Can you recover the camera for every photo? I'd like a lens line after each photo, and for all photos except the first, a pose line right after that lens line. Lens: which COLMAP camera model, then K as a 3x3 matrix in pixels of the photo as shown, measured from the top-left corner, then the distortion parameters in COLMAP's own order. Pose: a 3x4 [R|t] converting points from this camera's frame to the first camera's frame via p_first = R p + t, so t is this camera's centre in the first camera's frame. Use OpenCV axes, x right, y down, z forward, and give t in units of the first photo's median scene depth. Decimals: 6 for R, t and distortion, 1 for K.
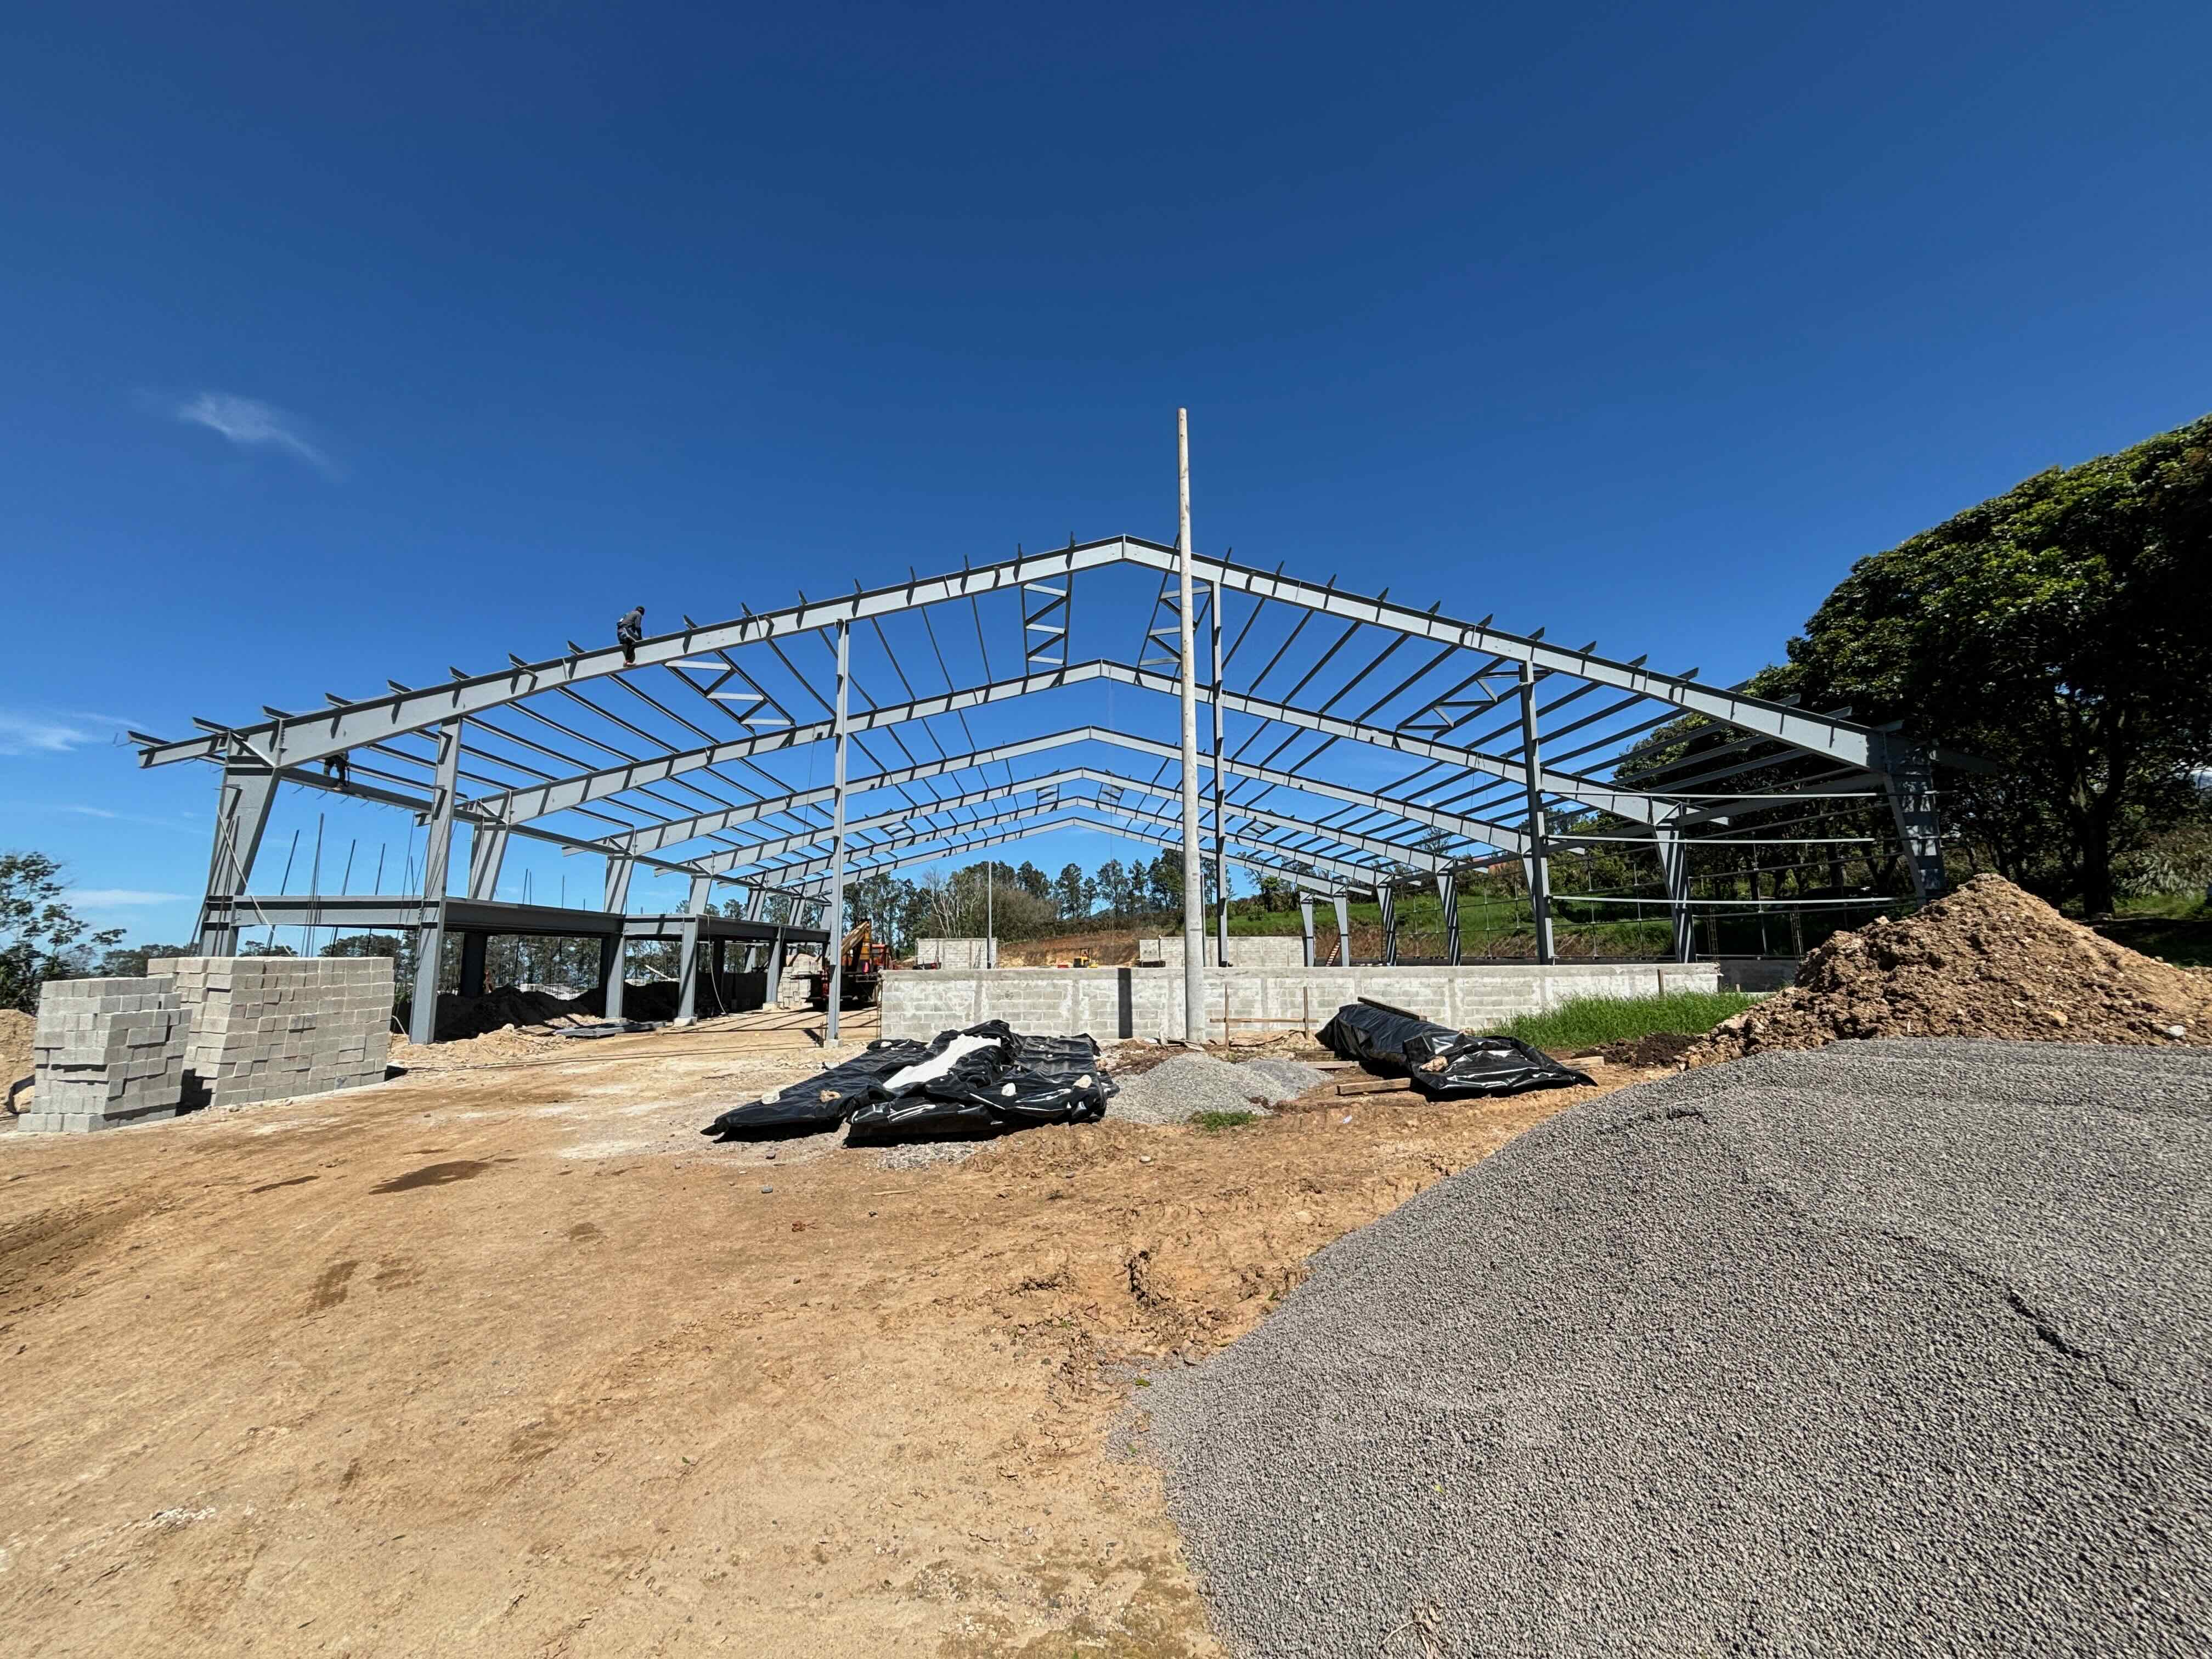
lens RADIAL K [[885.1, 0, 1123.2], [0, 885.1, 832.4], [0, 0, 1]] dist [-0.019557, 0.003053]
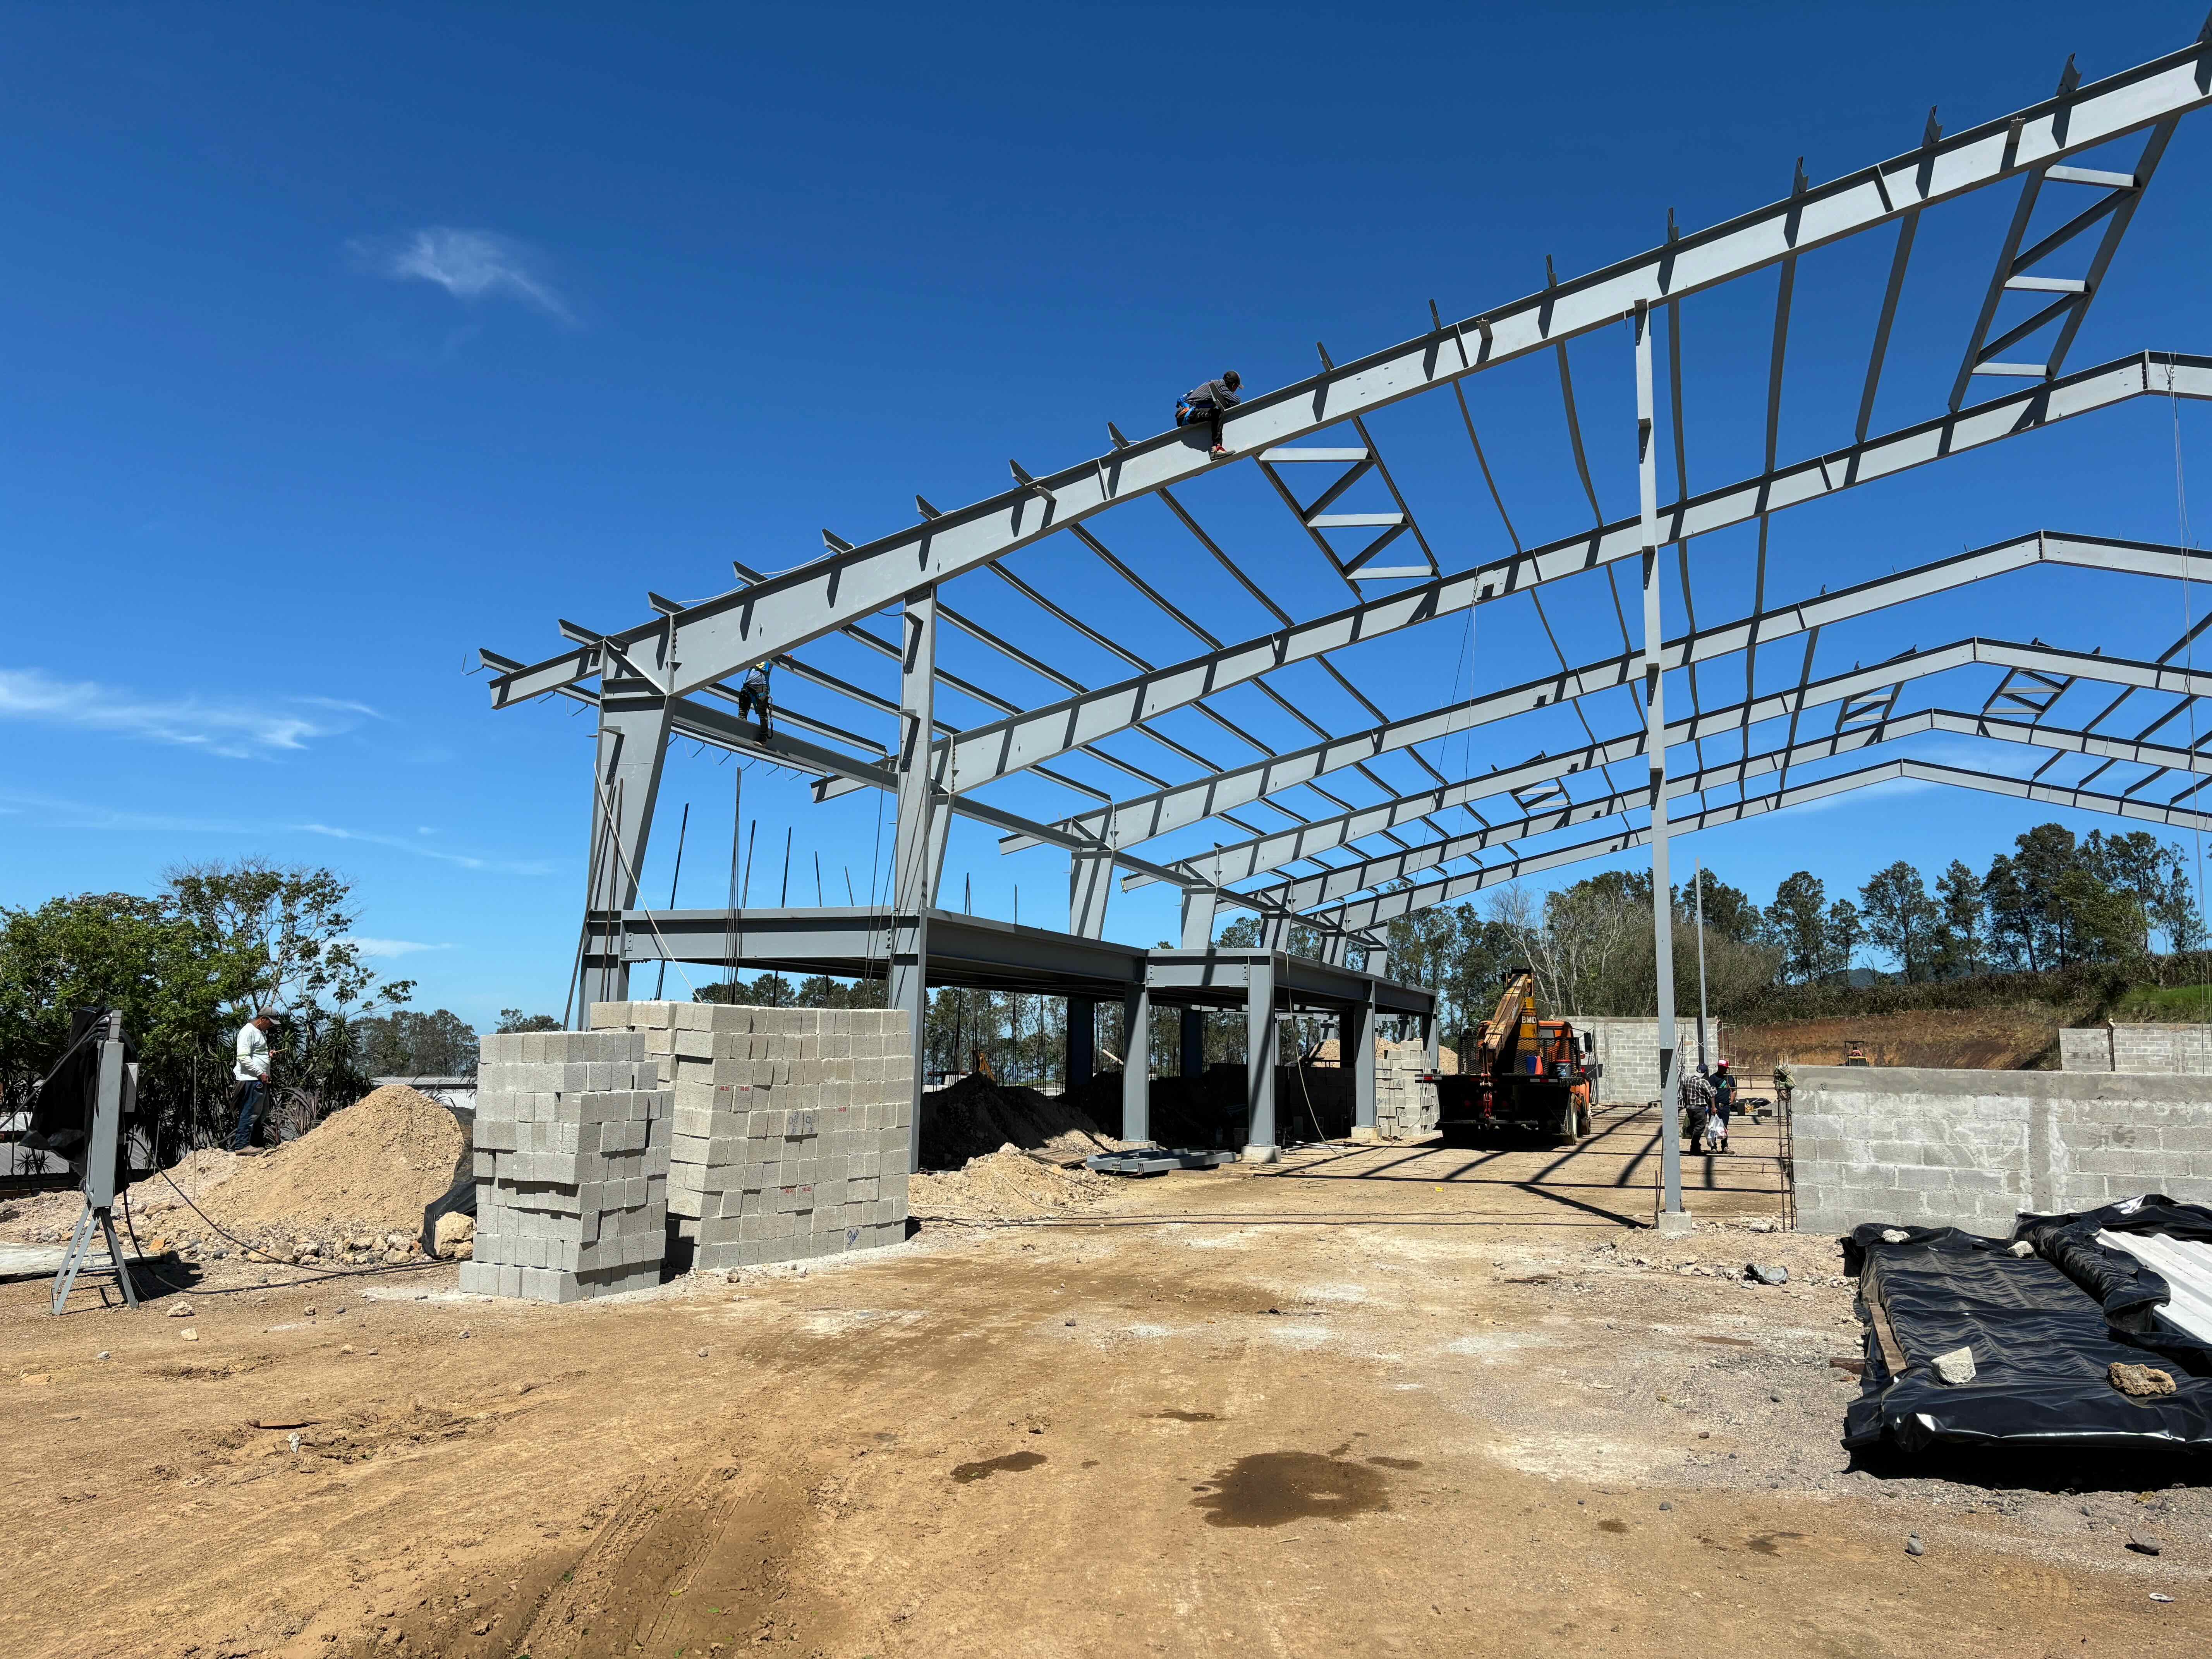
lens RADIAL K [[1649.4, 0, 1103.9], [0, 1649.4, 817.8], [0, 0, 1]] dist [0.036896, -0.008447]
pose [[0.906862, -0.032272, -0.420190, -0.216601], [0.030995, 0.999471, -0.009868, 0.028241], [0.420286, -0.004074, 0.907382, 0.091727]]
